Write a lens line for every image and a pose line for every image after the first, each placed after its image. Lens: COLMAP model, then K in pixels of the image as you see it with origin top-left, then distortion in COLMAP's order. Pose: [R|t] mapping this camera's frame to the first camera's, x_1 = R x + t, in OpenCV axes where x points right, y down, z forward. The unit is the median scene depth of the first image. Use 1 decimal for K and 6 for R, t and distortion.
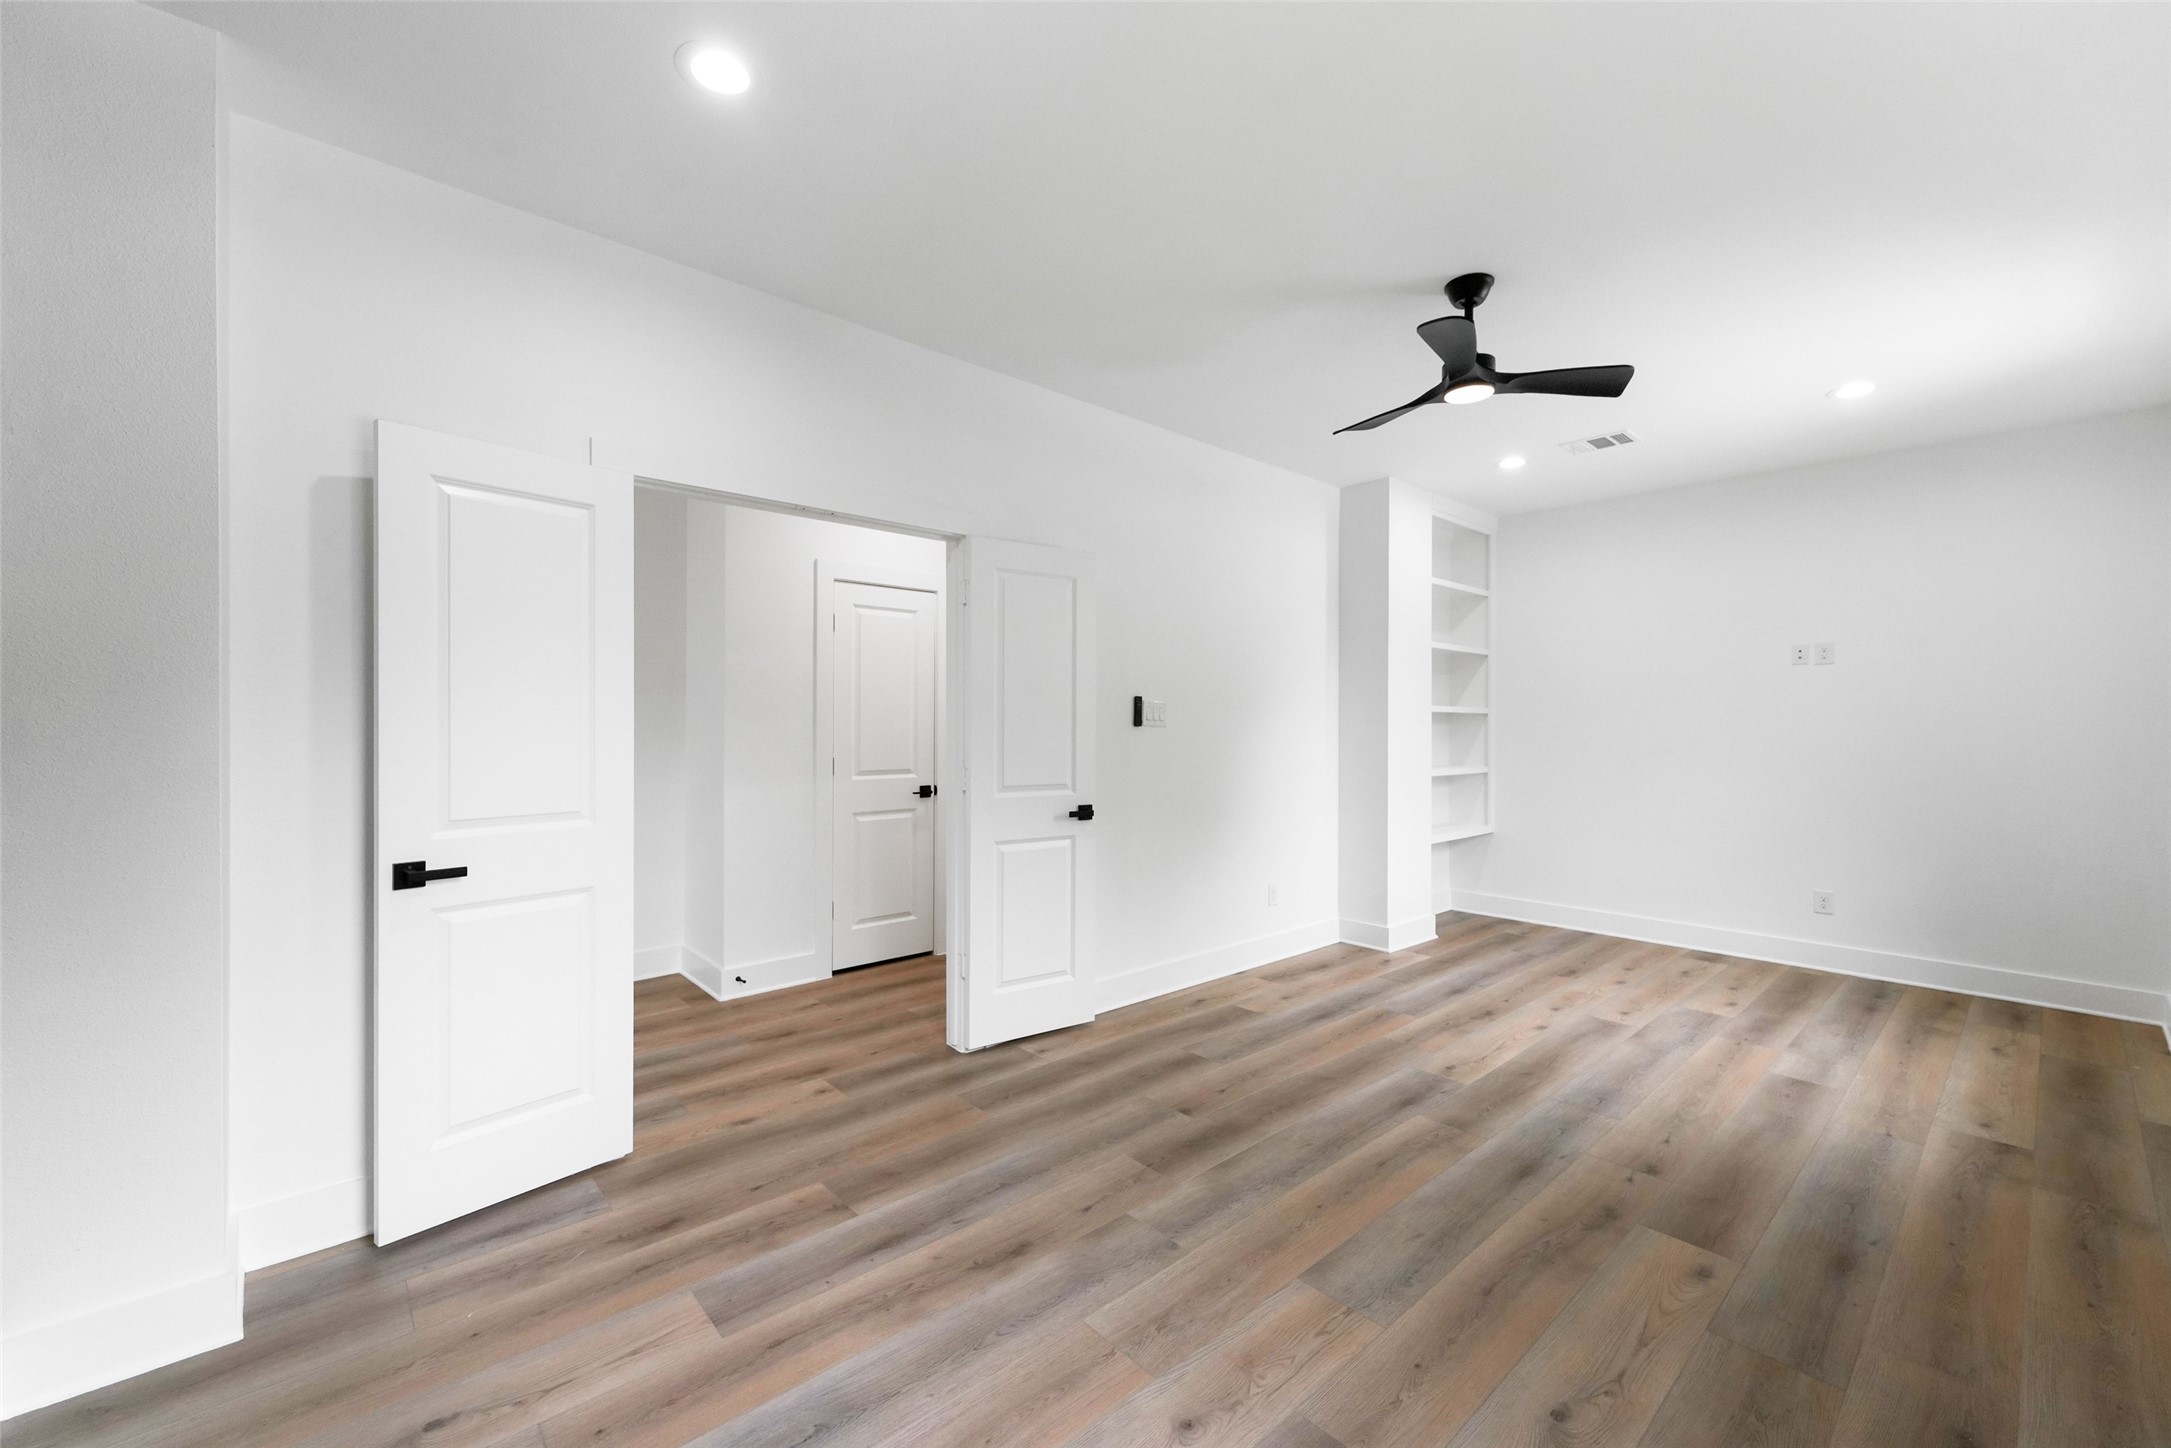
lens RADIAL K [[864.6, 0, 1085.5], [0, 864.6, 724.0], [0, 0, 1]] dist [0.000706, -0.000337]
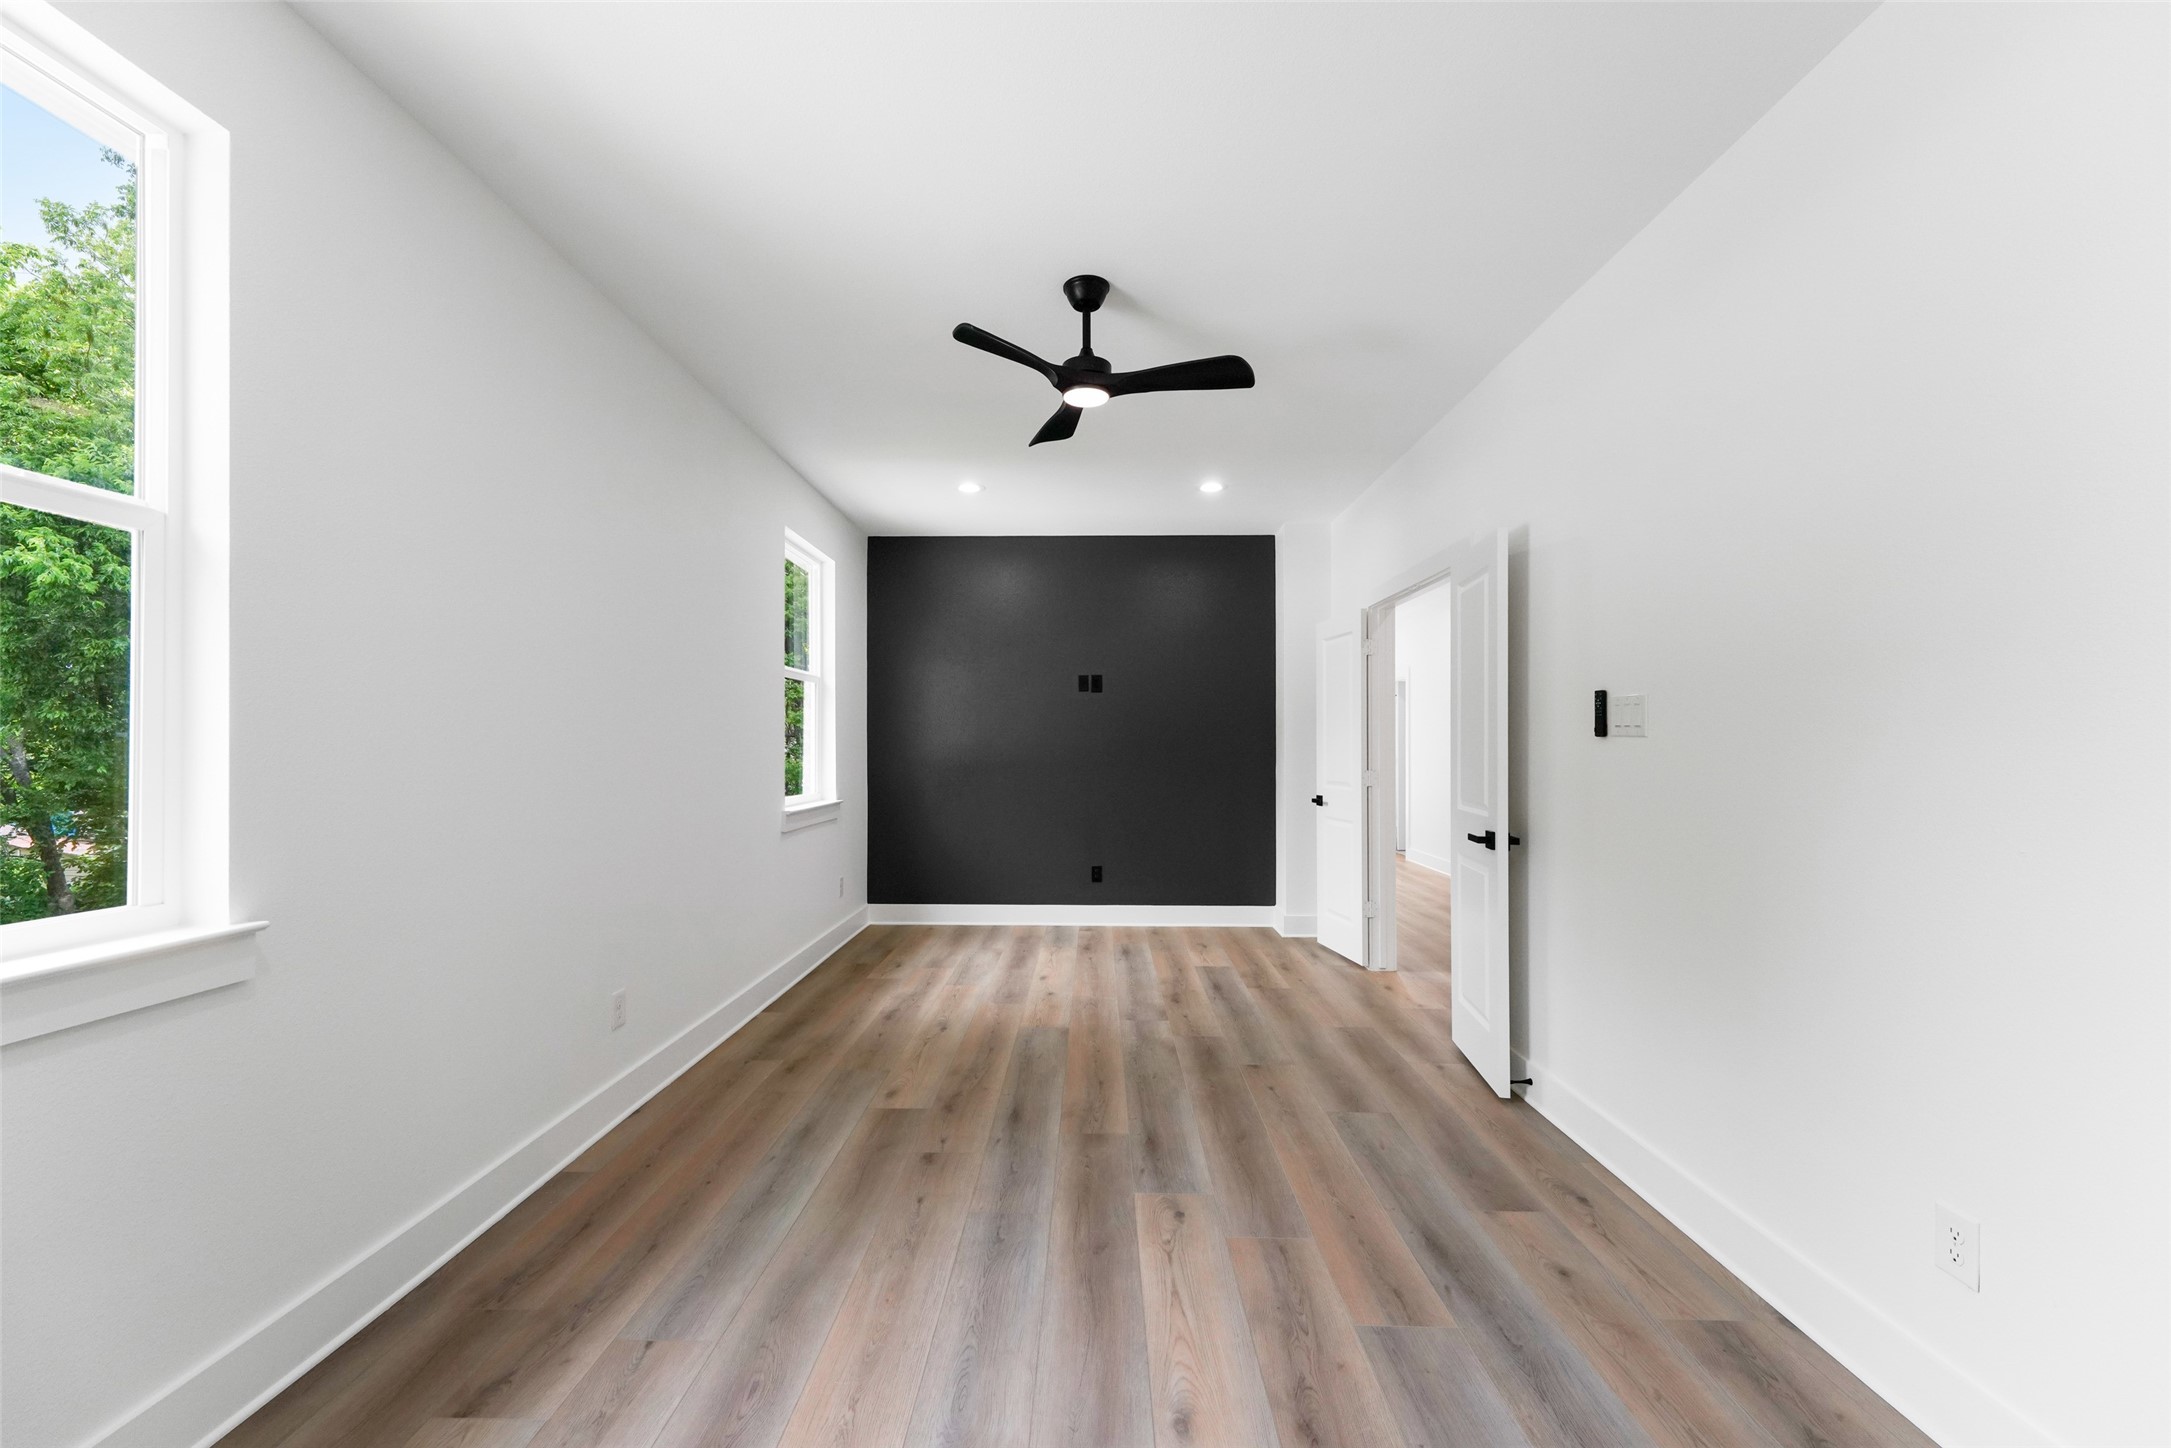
lens RADIAL K [[864.6, 0, 1085.5], [0, 864.6, 724.0], [0, 0, 1]] dist [0.000706, -0.000337]
pose [[-0.678739, -0.024696, -0.733965, 1.252325], [-0.006999, 0.999607, -0.027161, 0.012860], [0.734347, -0.013299, -0.678644, 1.777994]]
